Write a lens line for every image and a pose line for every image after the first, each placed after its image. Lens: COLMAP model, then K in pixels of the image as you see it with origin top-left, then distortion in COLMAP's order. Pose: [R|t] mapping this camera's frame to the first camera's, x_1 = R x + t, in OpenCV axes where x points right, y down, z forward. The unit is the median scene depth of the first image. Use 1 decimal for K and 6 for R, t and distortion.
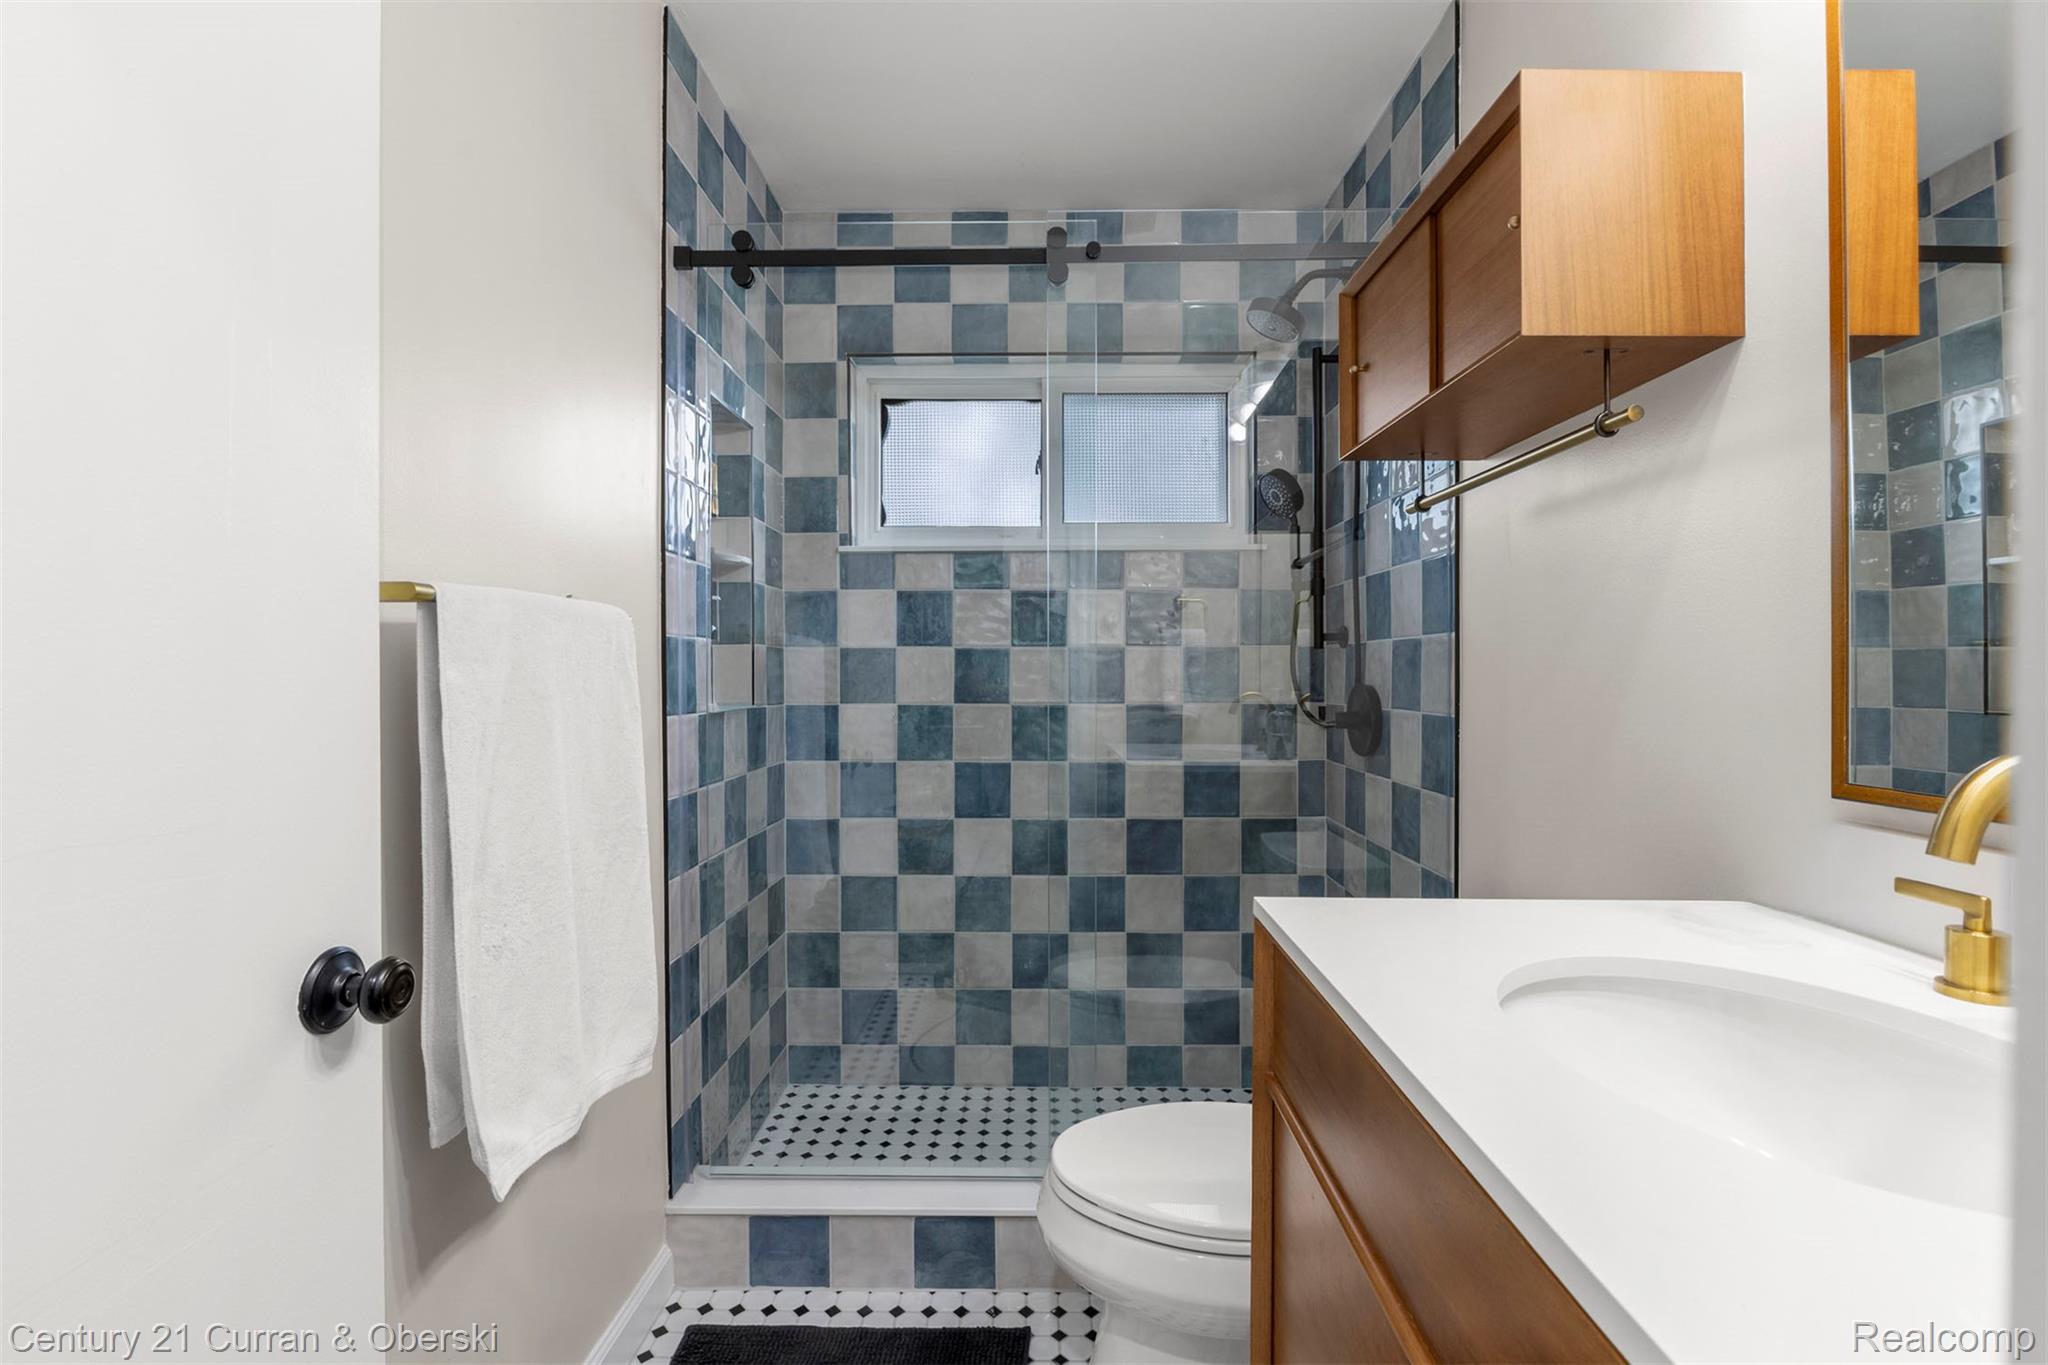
lens RADIAL K [[915.3, 0, 1031.2], [0, 915.3, 684.5], [0, 0, 1]] dist [-0.009922, 0.000570]
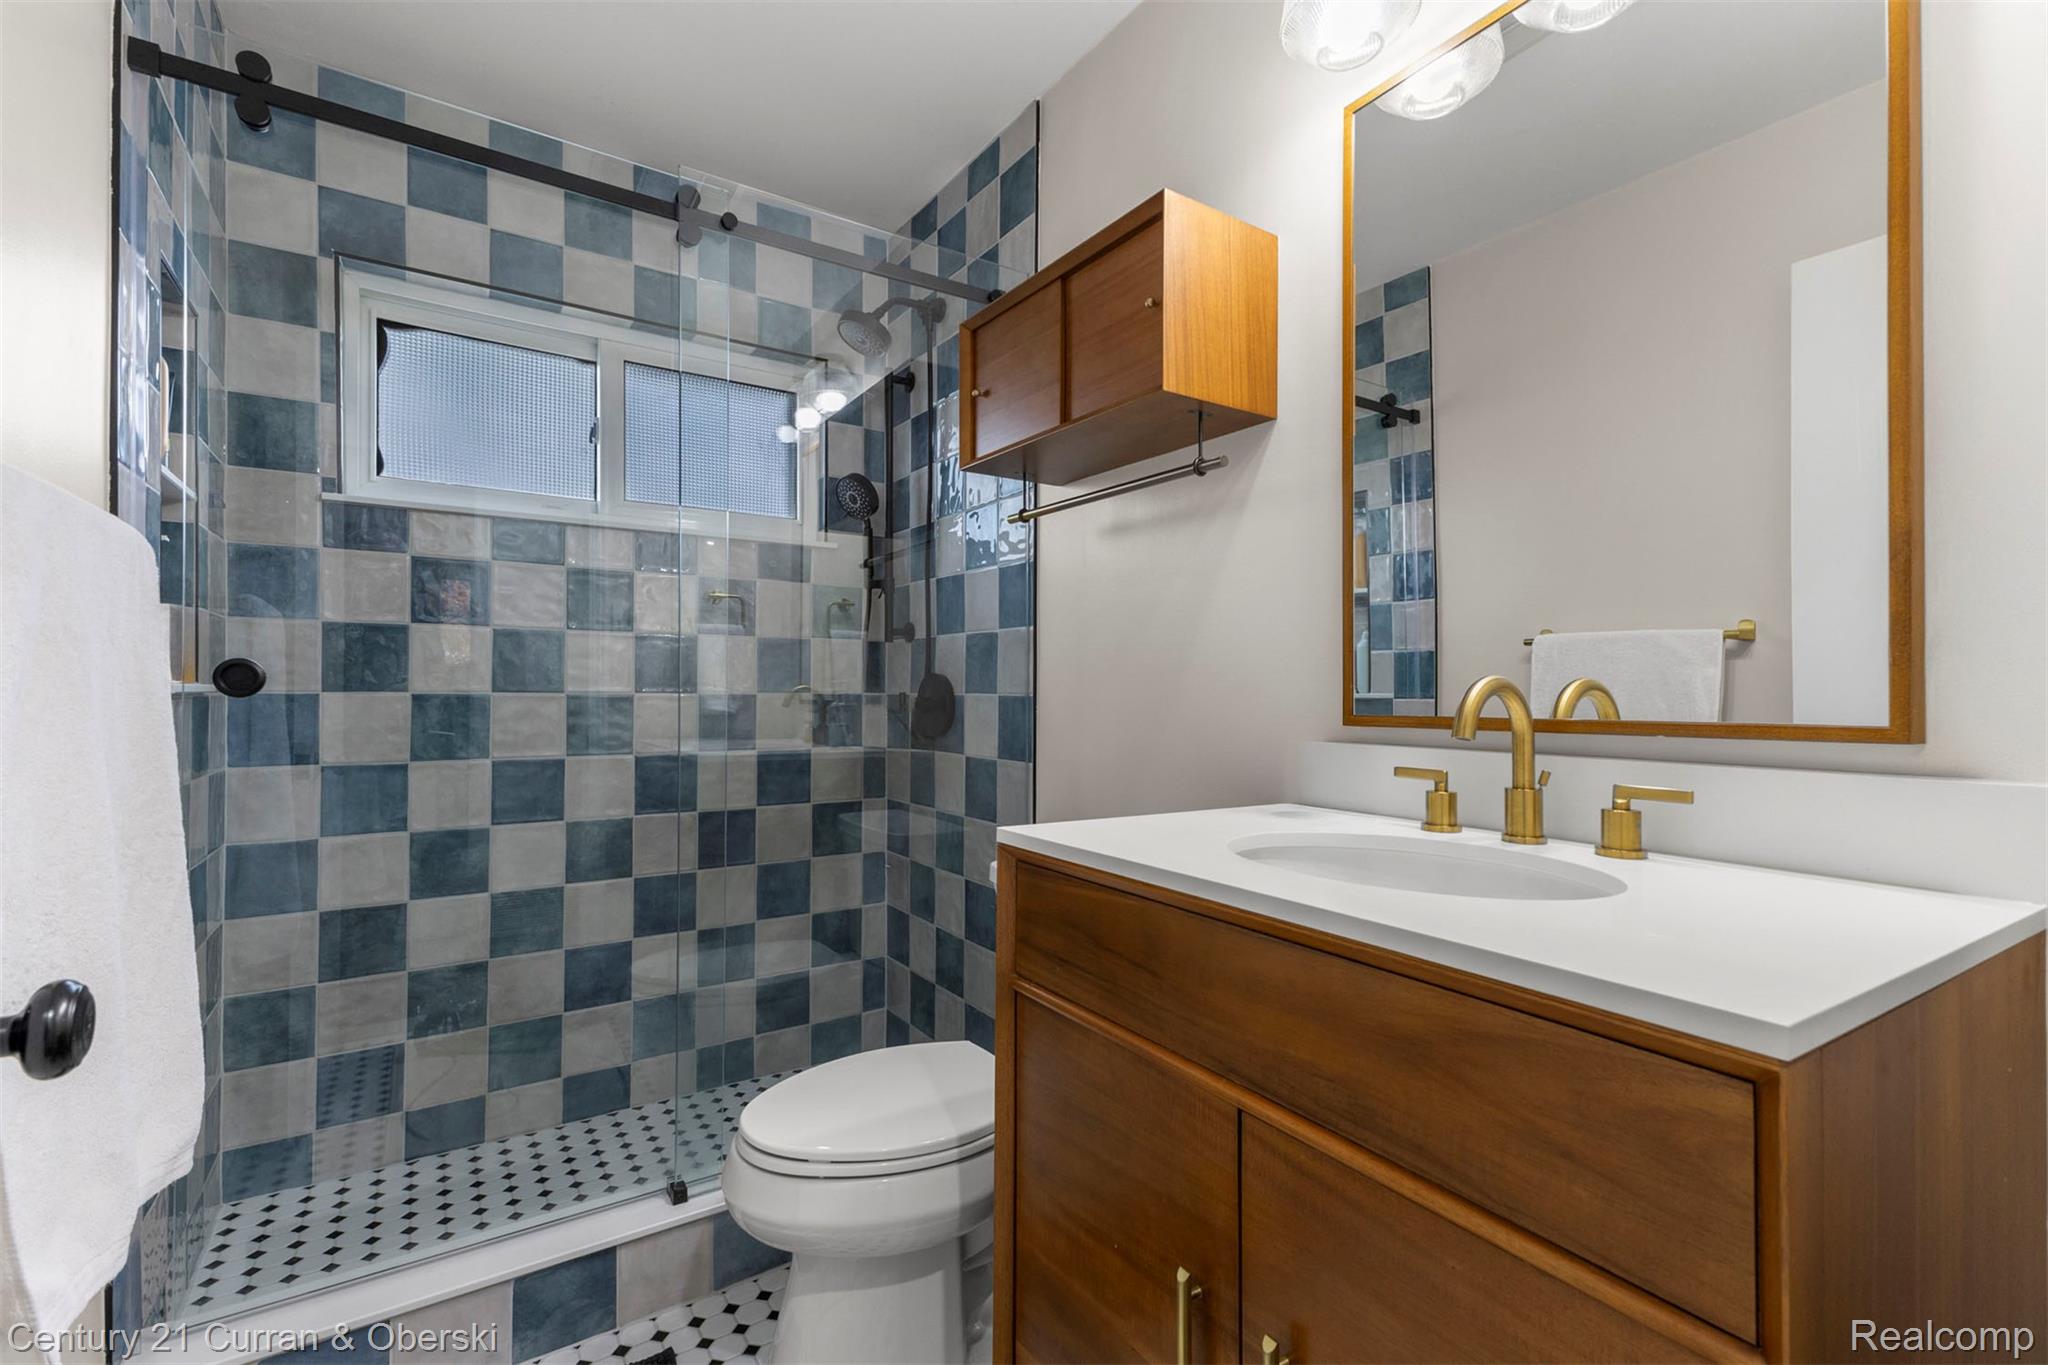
lens RADIAL K [[884.1, 0, 1056.2], [0, 884.1, 685.1], [0, 0, 1]] dist [0.008546, -0.003261]
pose [[0.821736, 0.004503, 0.569851, -0.124917], [0.001400, 0.999950, -0.009920, 0.023270], [-0.569867, 0.008949, 0.821688, 0.014138]]
